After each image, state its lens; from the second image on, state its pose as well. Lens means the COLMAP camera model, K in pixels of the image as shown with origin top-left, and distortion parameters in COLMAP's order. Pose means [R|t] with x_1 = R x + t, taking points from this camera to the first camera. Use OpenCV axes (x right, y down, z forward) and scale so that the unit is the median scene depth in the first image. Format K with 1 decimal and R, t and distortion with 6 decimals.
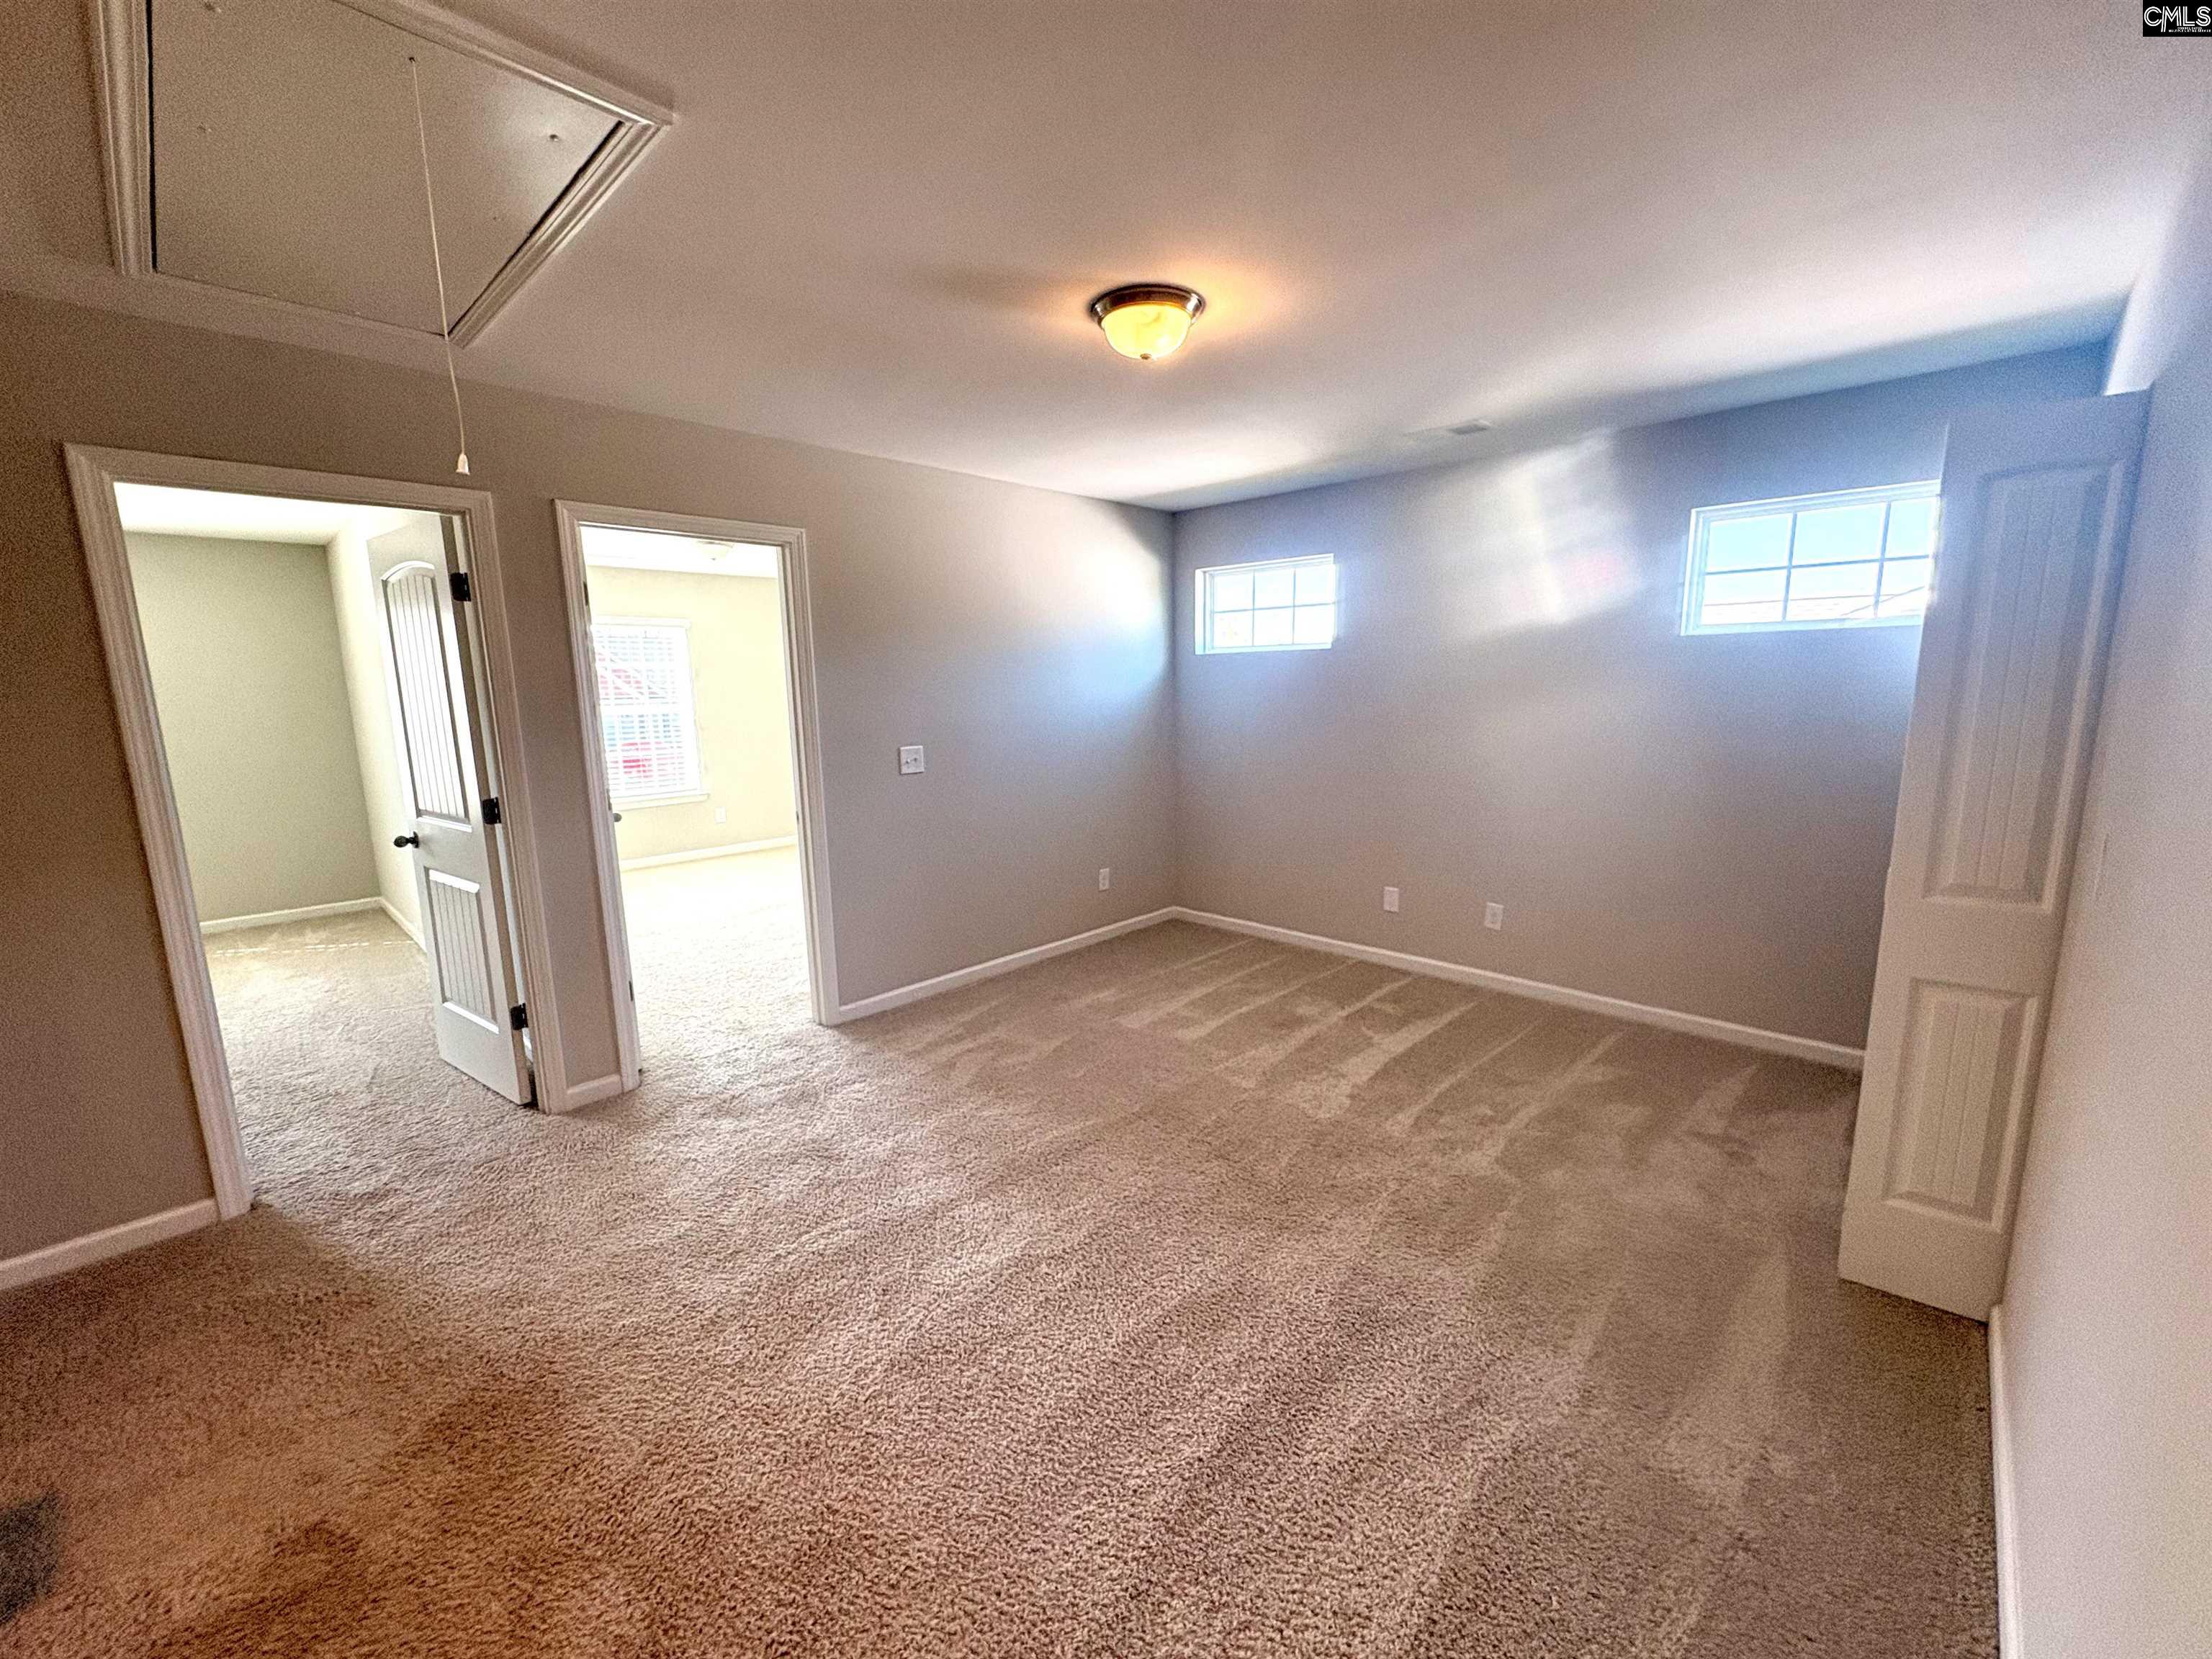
lens RADIAL K [[879.3, 0, 1115.9], [0, 879.3, 829.0], [0, 0, 1]] dist [0.000367, 0.000043]
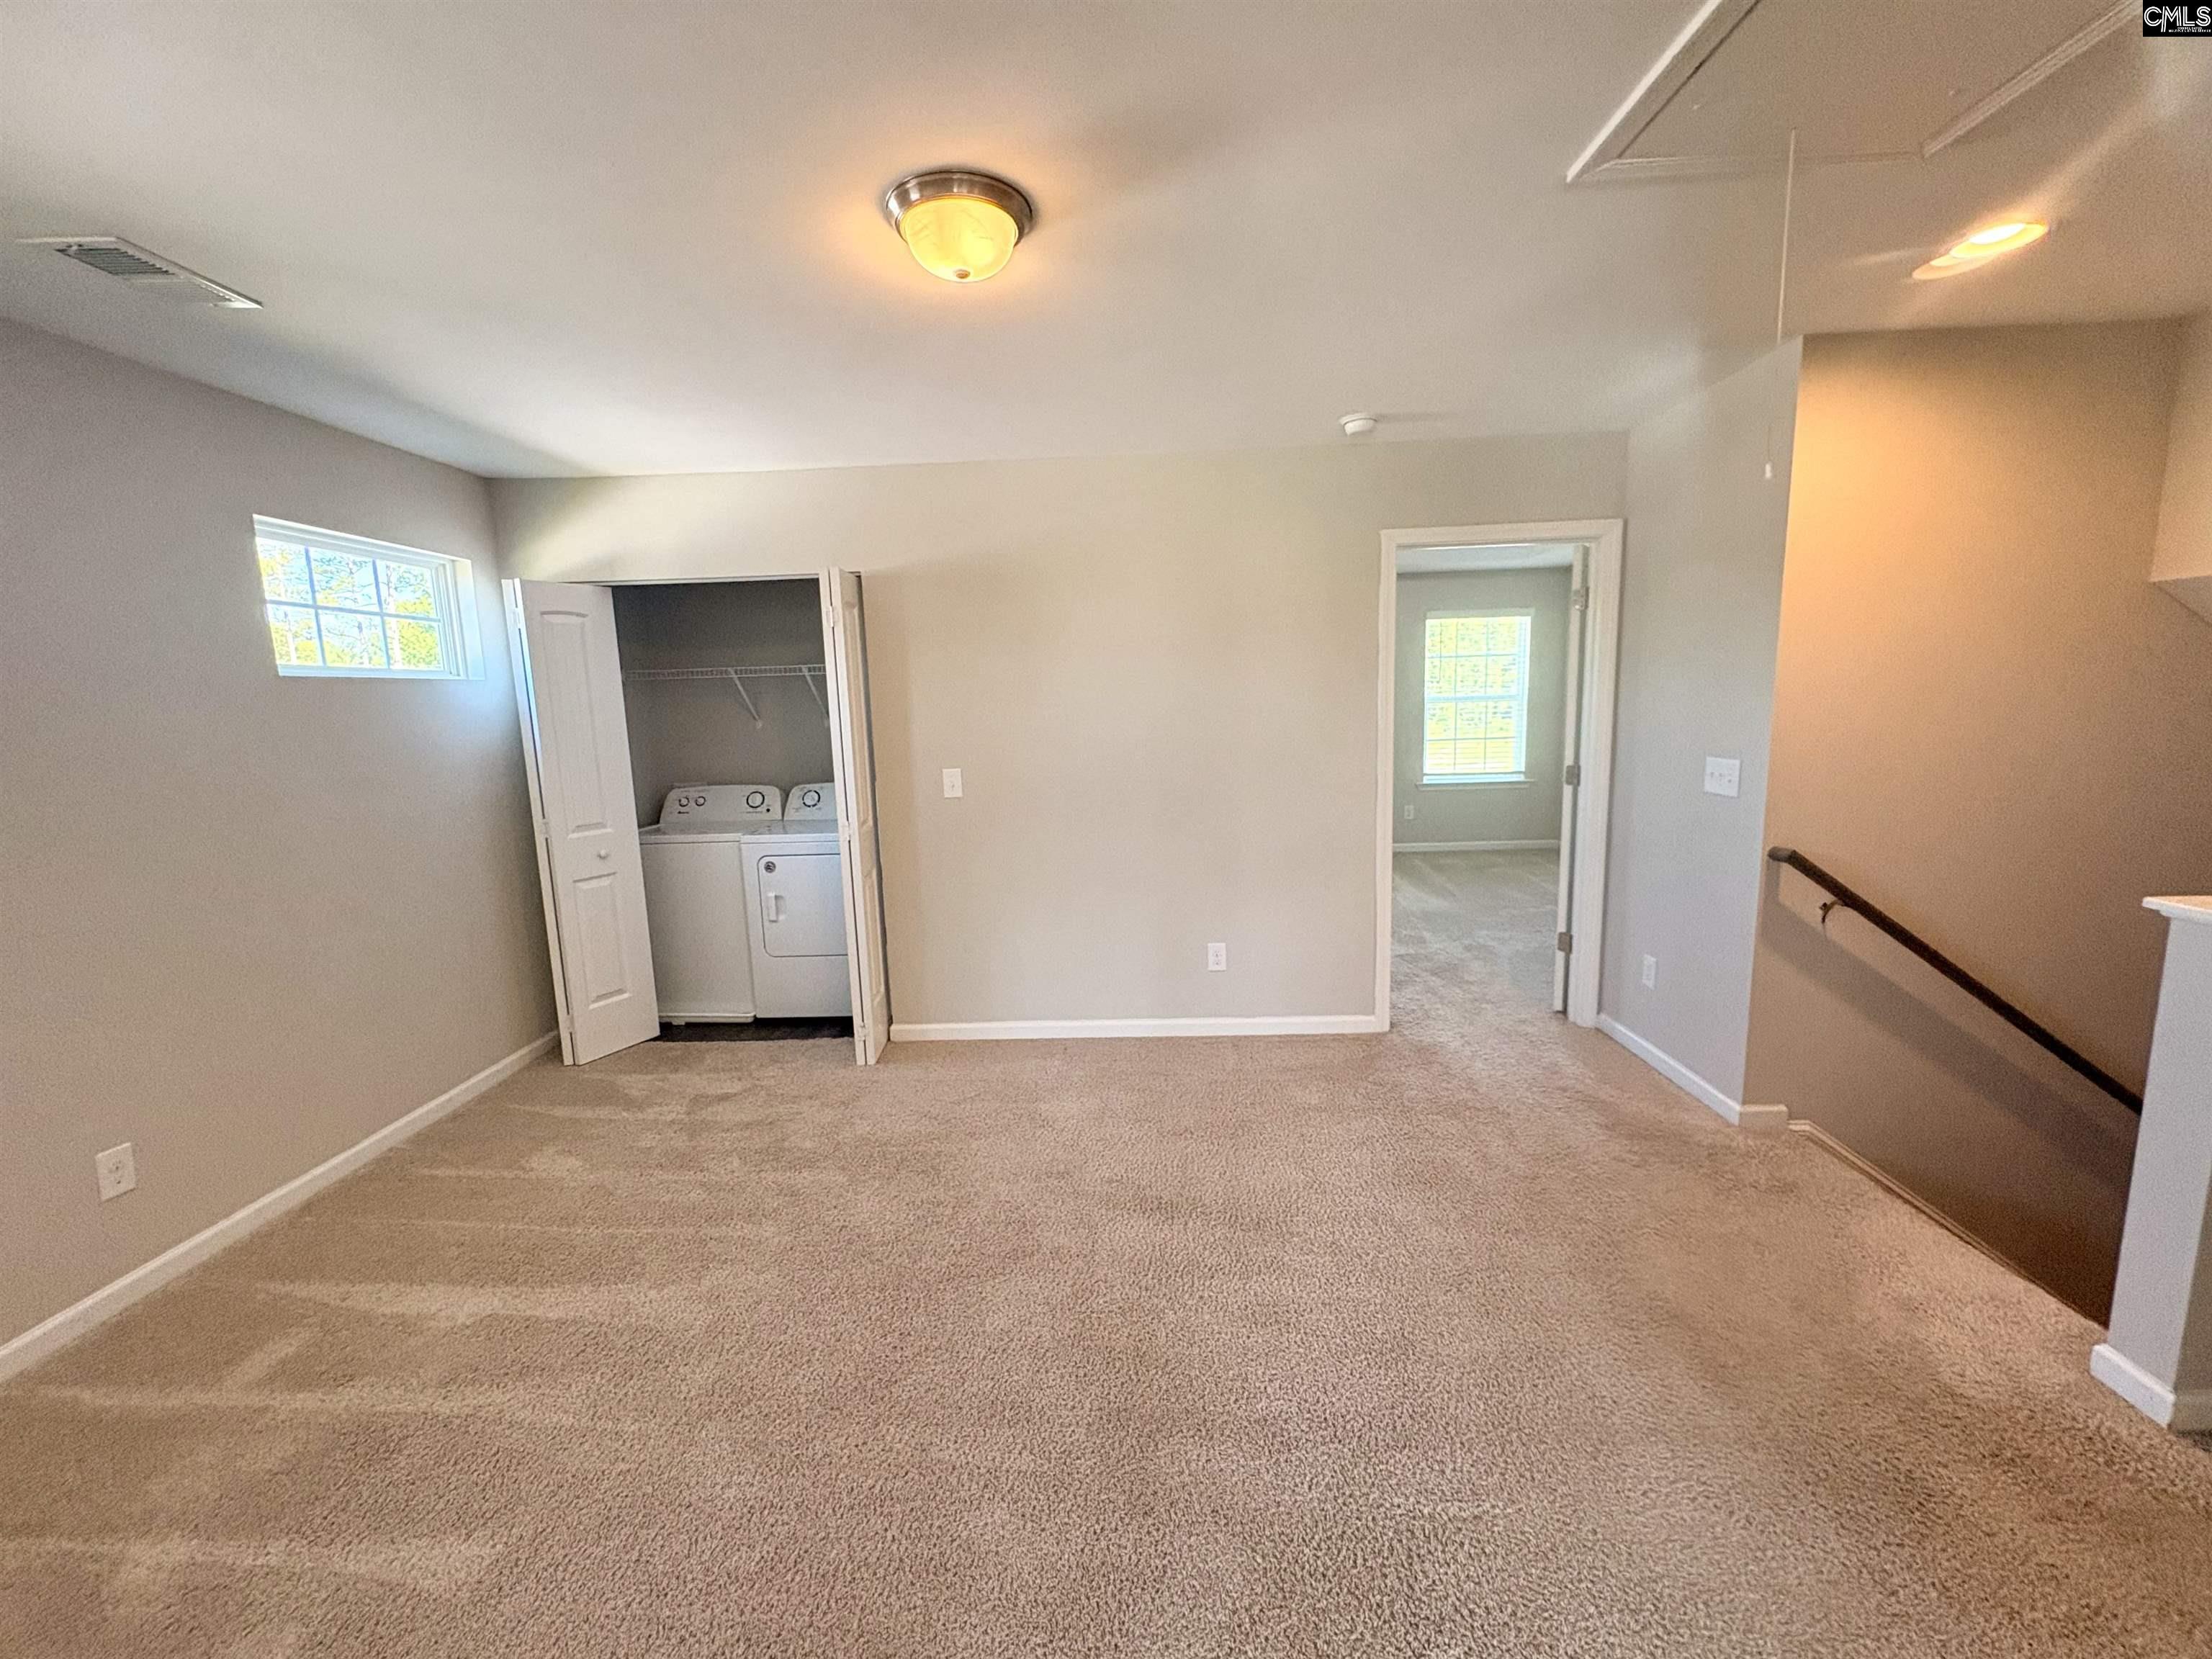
lens RADIAL K [[879.3, 0, 1106.9], [0, 879.3, 830.4], [0, 0, 1]] dist [0.000367, 0.000043]
pose [[-0.659084, -0.077956, 0.748018, -0.471306], [0.160633, 0.957070, 0.241277, -0.174750], [-0.734715, 0.279178, -0.618267, 1.074651]]
